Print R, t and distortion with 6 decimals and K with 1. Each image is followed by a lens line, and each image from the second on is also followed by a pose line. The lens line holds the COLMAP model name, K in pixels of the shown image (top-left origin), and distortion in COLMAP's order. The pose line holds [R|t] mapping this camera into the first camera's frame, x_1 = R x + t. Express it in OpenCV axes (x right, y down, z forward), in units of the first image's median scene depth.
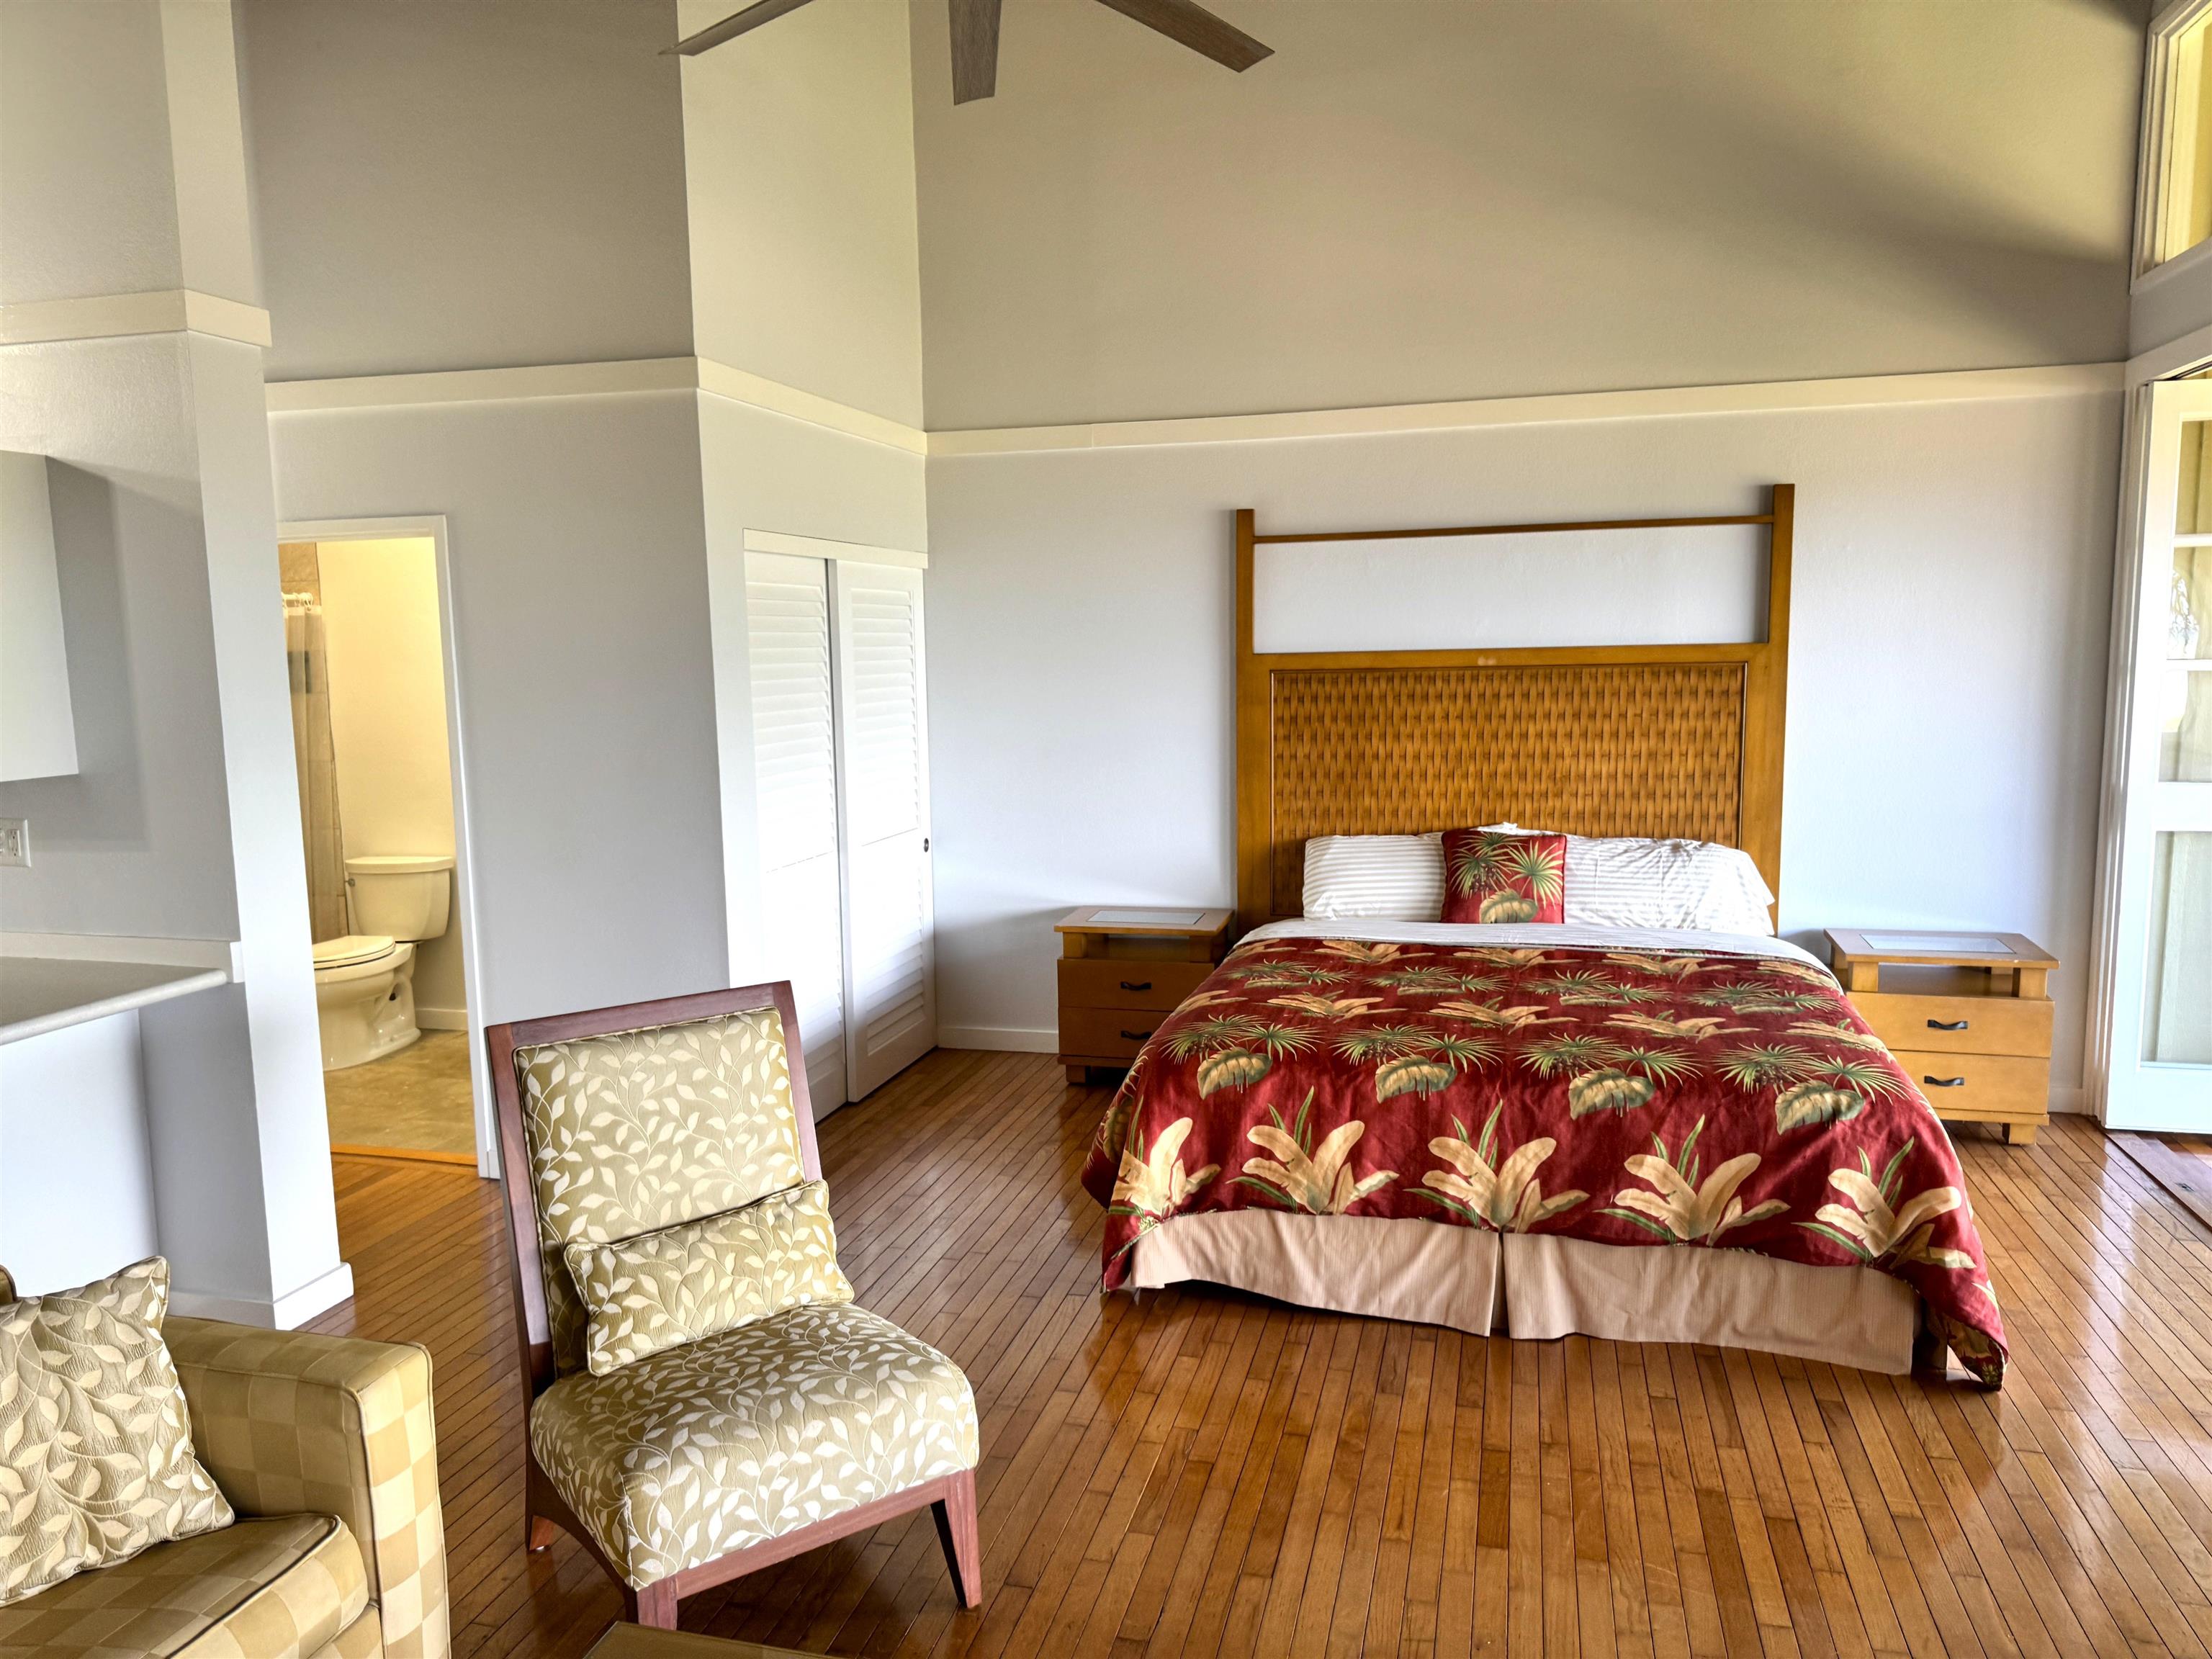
lens RADIAL K [[1558.0, 0, 1110.2], [0, 1558.0, 836.1], [0, 0, 1]] dist [0.115291, -0.161127]
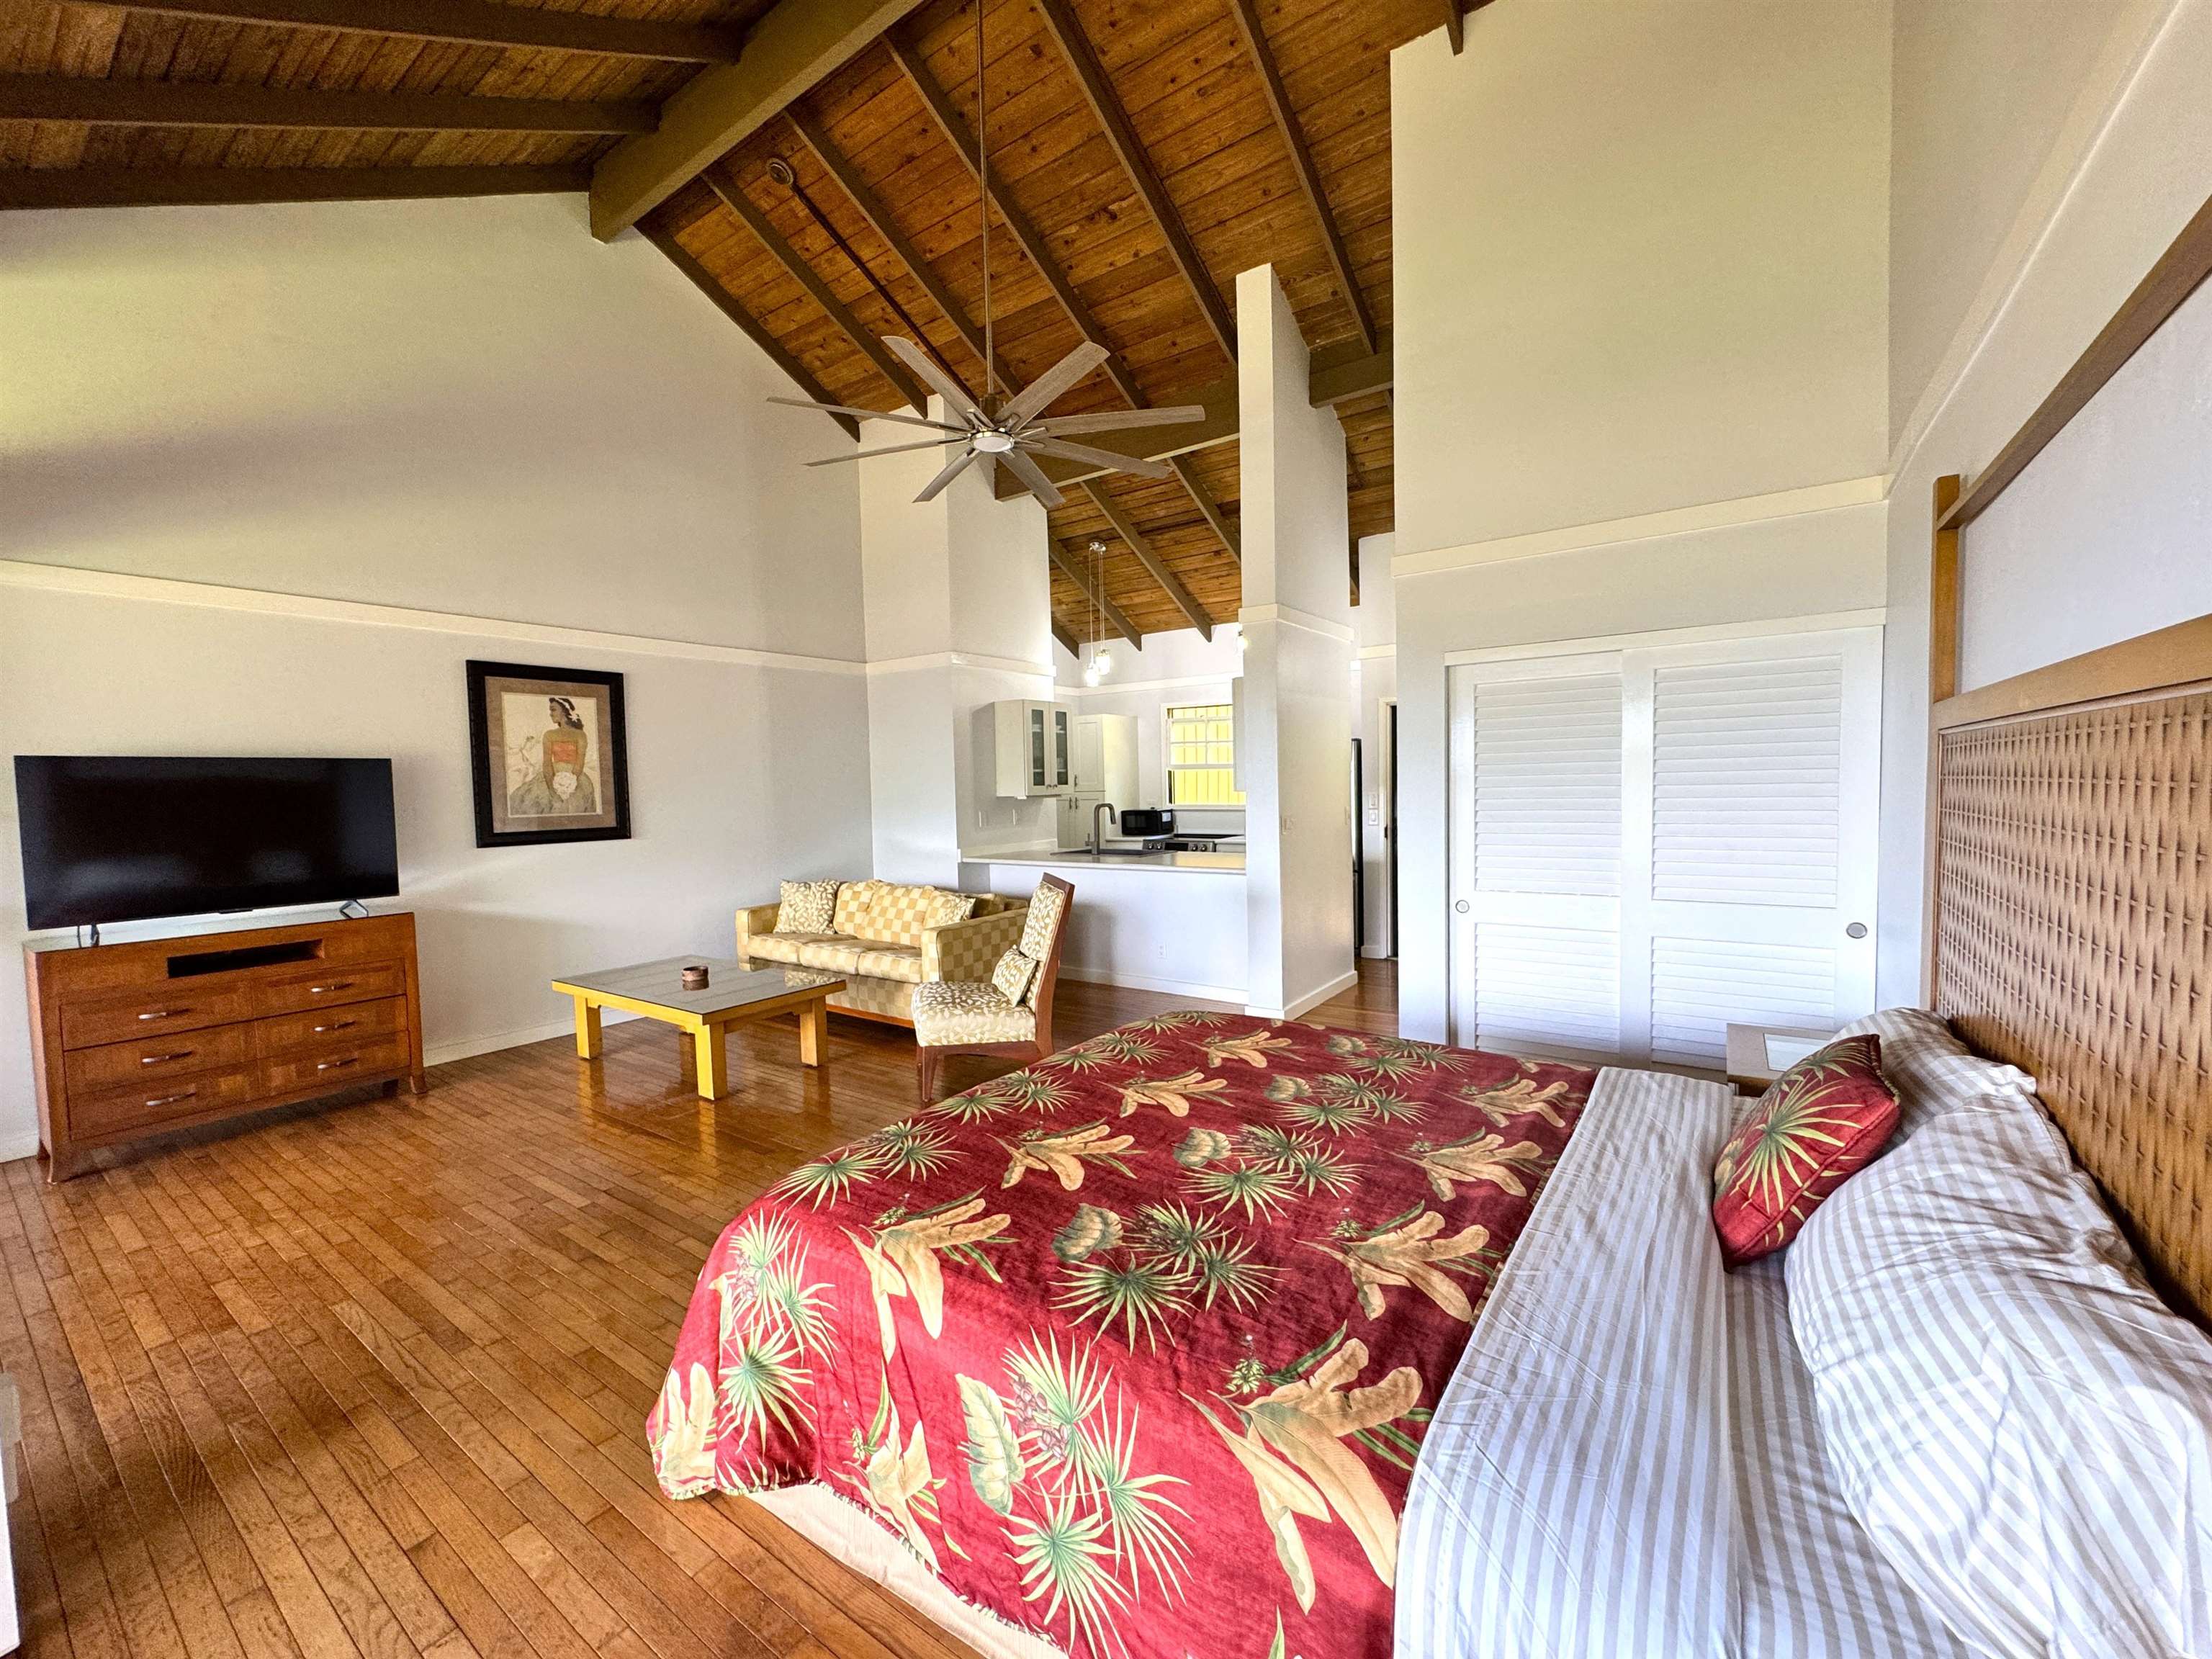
lens RADIAL K [[878.2, 0, 1107.3], [0, 878.2, 825.4], [0, 0, 1]] dist [-0.002685, -0.000077]
pose [[-0.352241, 0.071171, -0.933199, 0.820262], [-0.089467, 0.989978, 0.109271, -0.114649], [0.931623, 0.121980, -0.342343, 1.218388]]
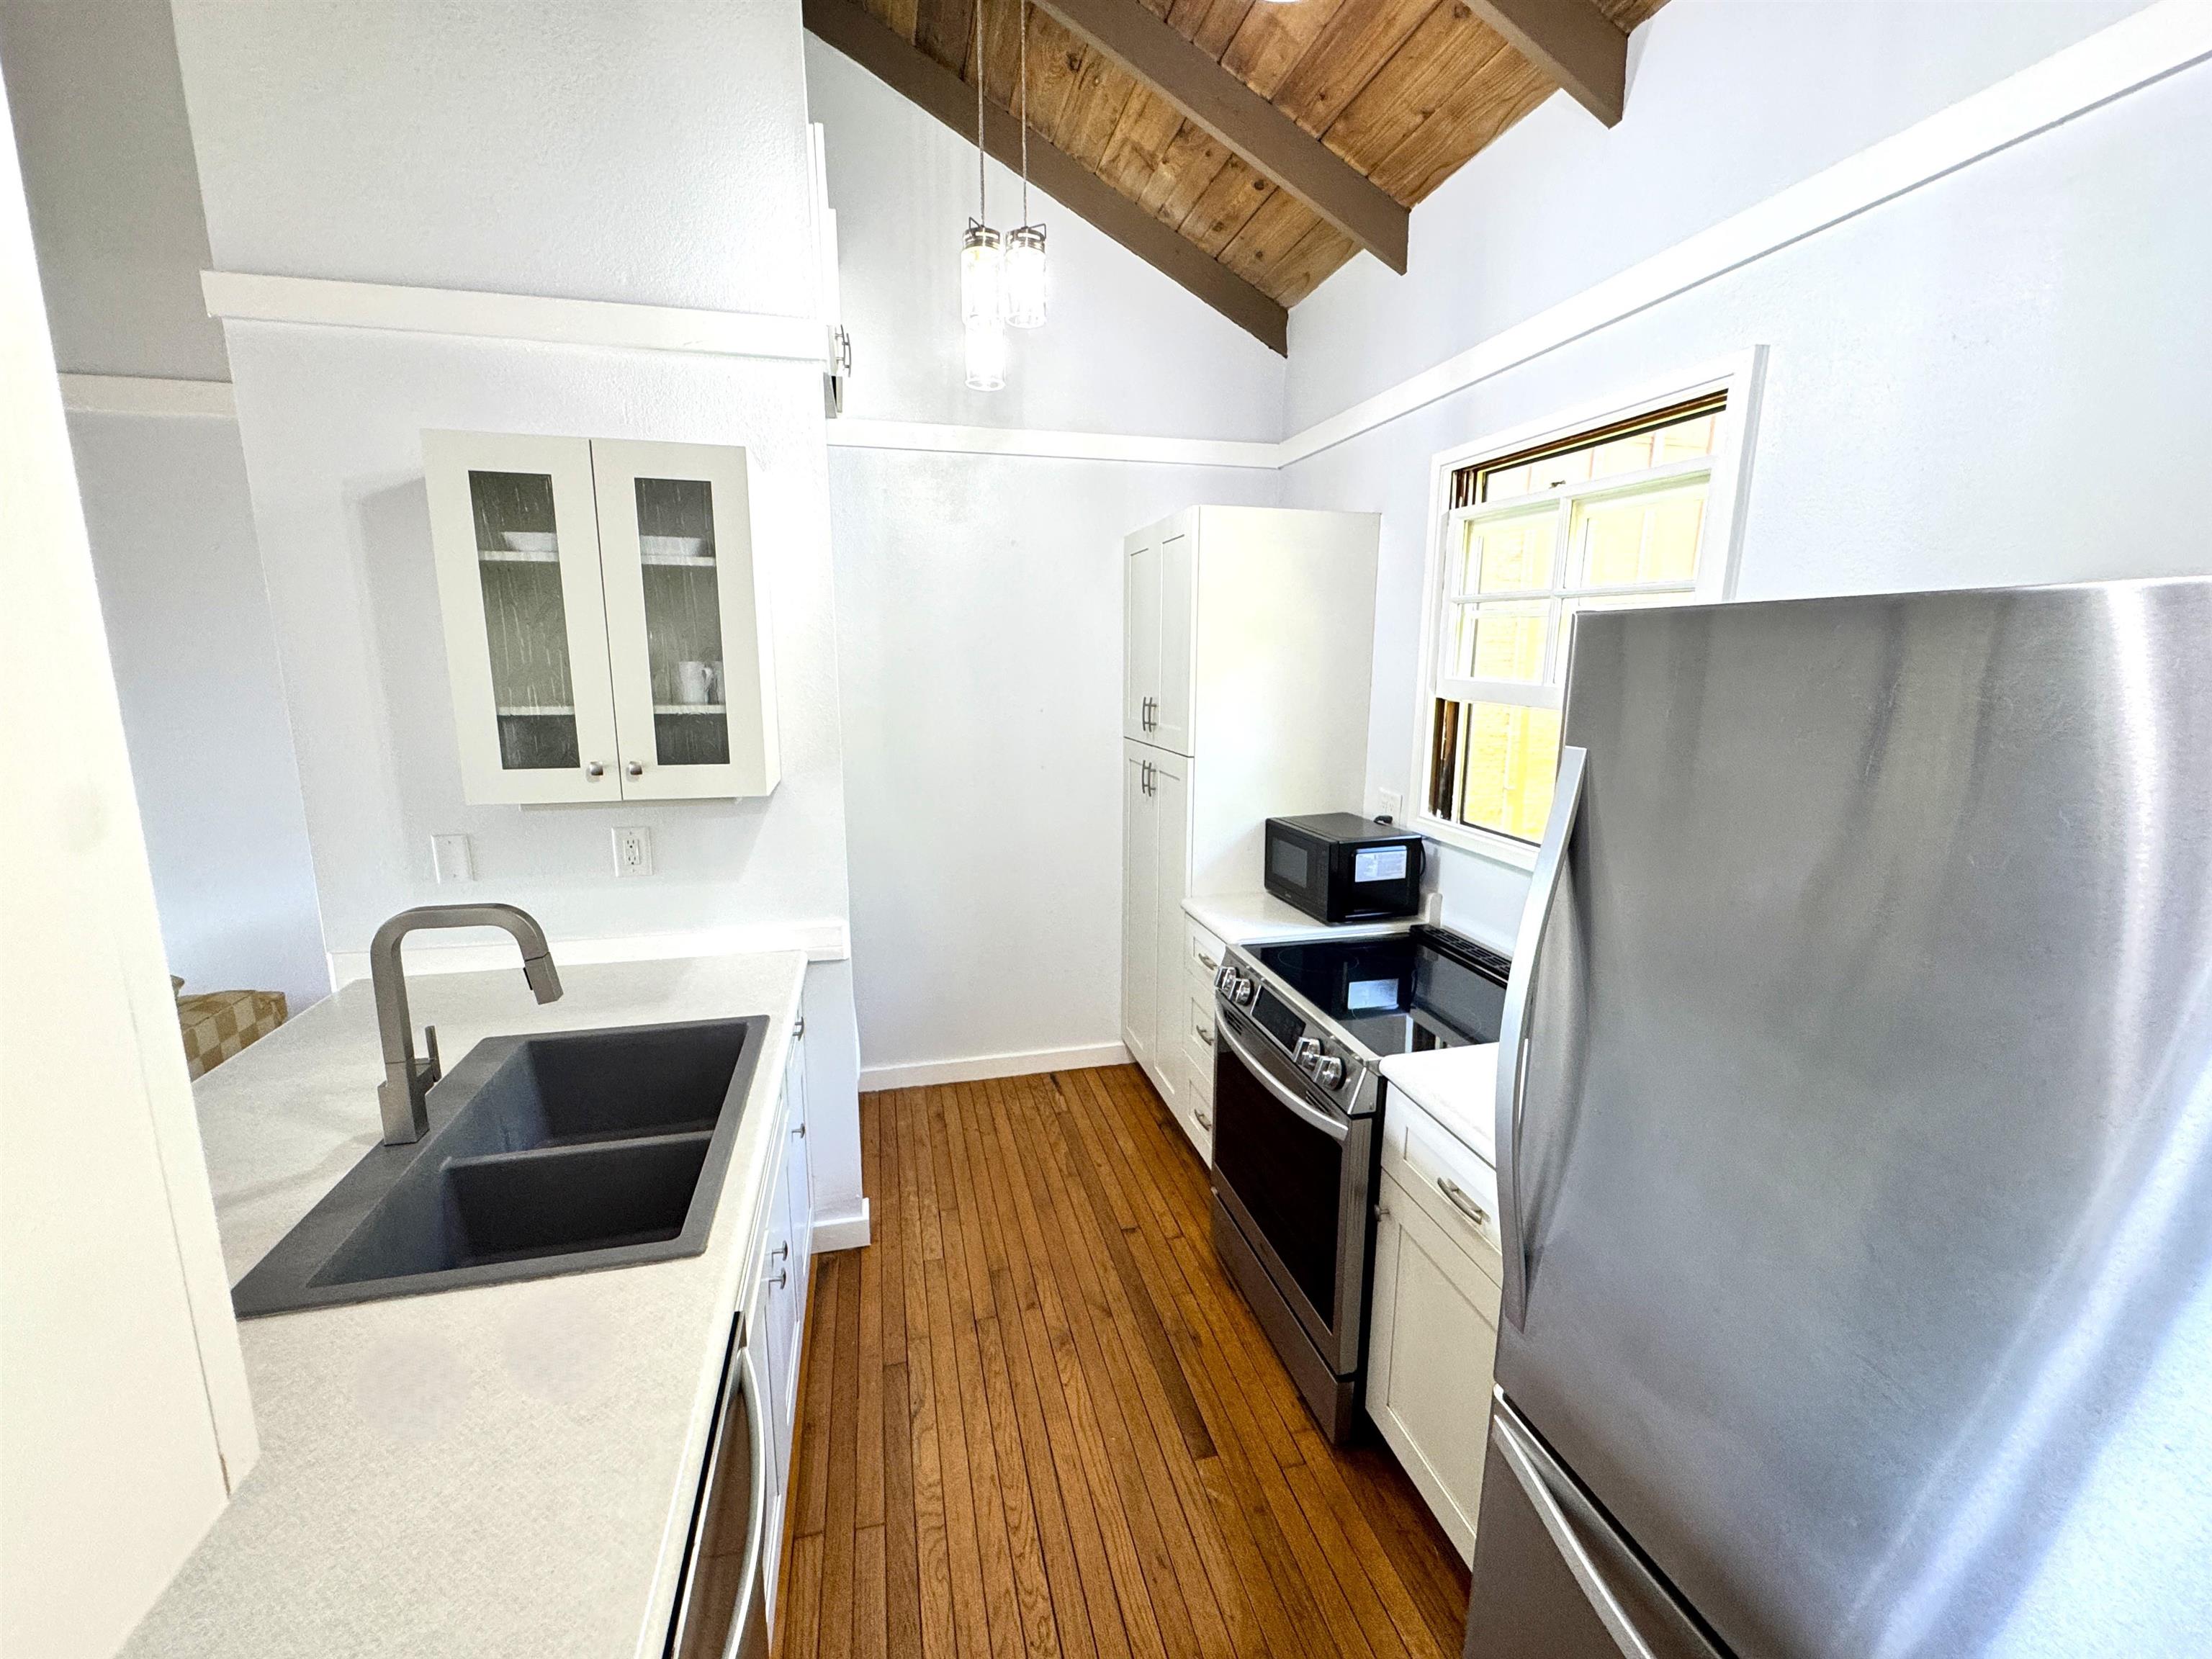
lens RADIAL K [[906.2, 0, 1114.9], [0, 906.2, 820.4], [0, 0, 1]] dist [-0.000698, 0.000130]
pose [[-0.874331, 0.100413, -0.474829, -0.833994], [-0.053066, 0.952718, 0.299186, -0.124446], [0.482420, 0.286785, -0.827663, 1.038127]]
